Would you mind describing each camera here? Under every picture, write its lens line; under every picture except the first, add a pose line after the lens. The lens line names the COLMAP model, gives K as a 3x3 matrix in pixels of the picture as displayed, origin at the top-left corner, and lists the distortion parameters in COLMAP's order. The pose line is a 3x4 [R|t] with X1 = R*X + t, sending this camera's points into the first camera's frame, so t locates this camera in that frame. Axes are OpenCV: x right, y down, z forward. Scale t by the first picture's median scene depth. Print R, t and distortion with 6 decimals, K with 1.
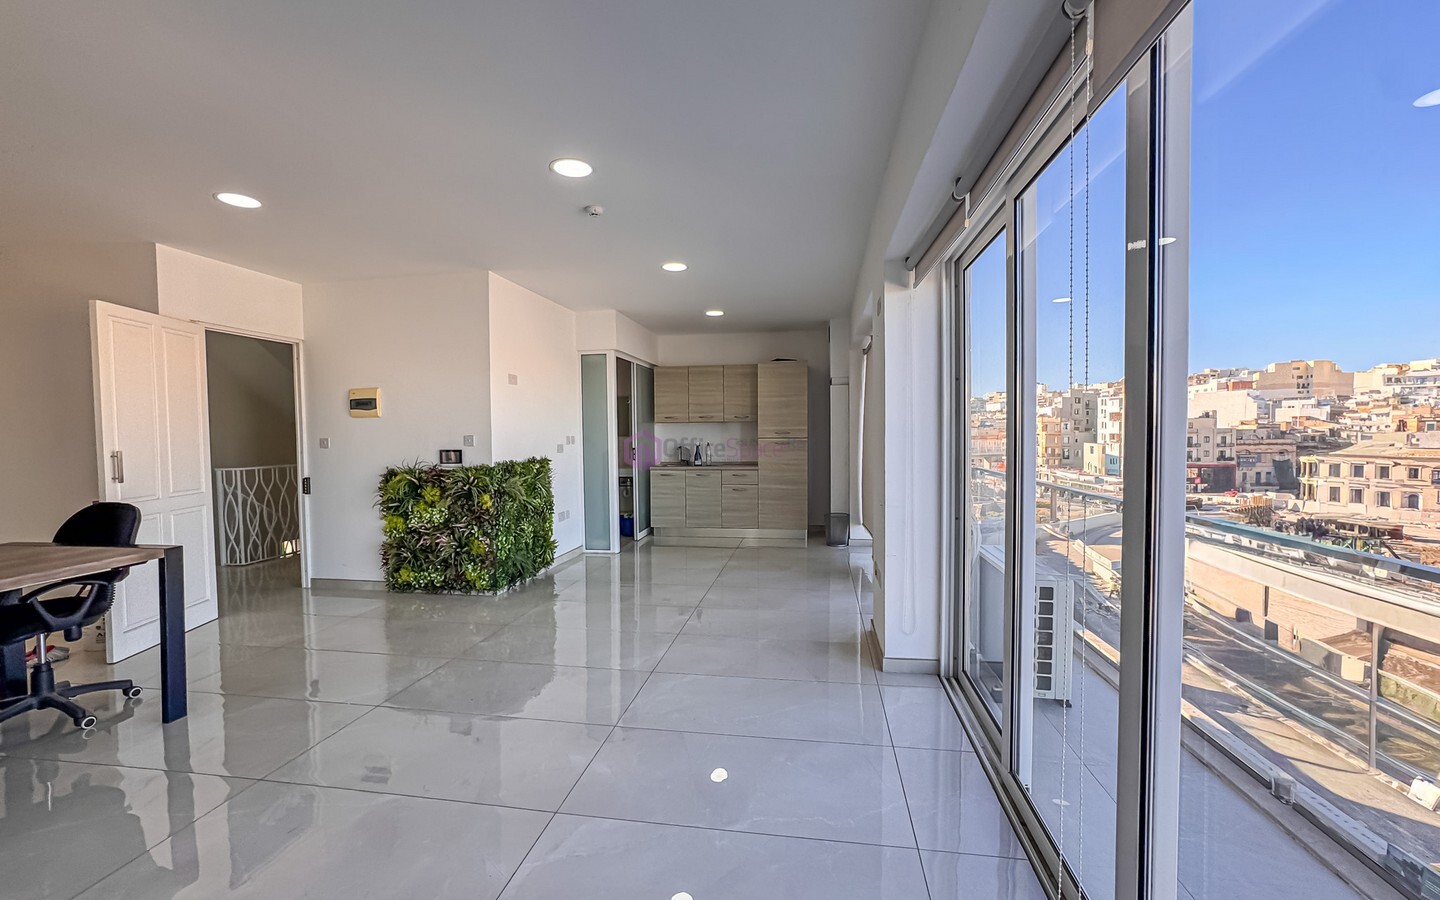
lens RADIAL K [[584.1, 0, 719.4], [0, 584.1, 454.2], [0, 0, 1]] dist [-0.045118, 0.017952]
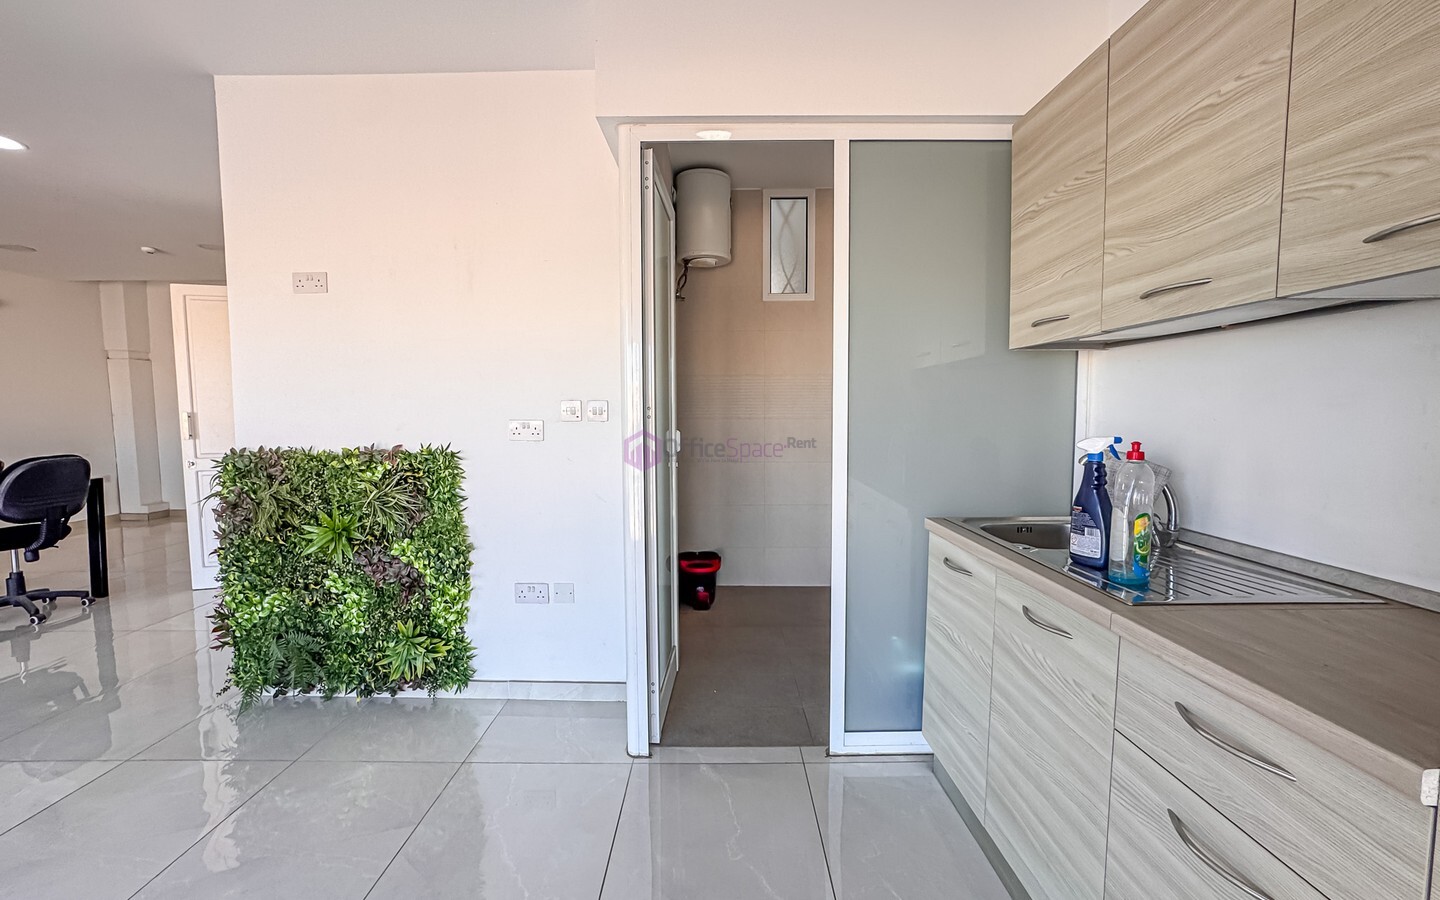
lens RADIAL K [[581.2, 0, 716.6], [0, 581.2, 448.0], [0, 0, 1]] dist [-0.042723, 0.019017]
pose [[0.165719, 0.080492, -0.982883, 0.180272], [-0.033410, 0.996550, 0.075978, -0.038404], [0.985607, 0.020247, 0.167837, 1.255586]]
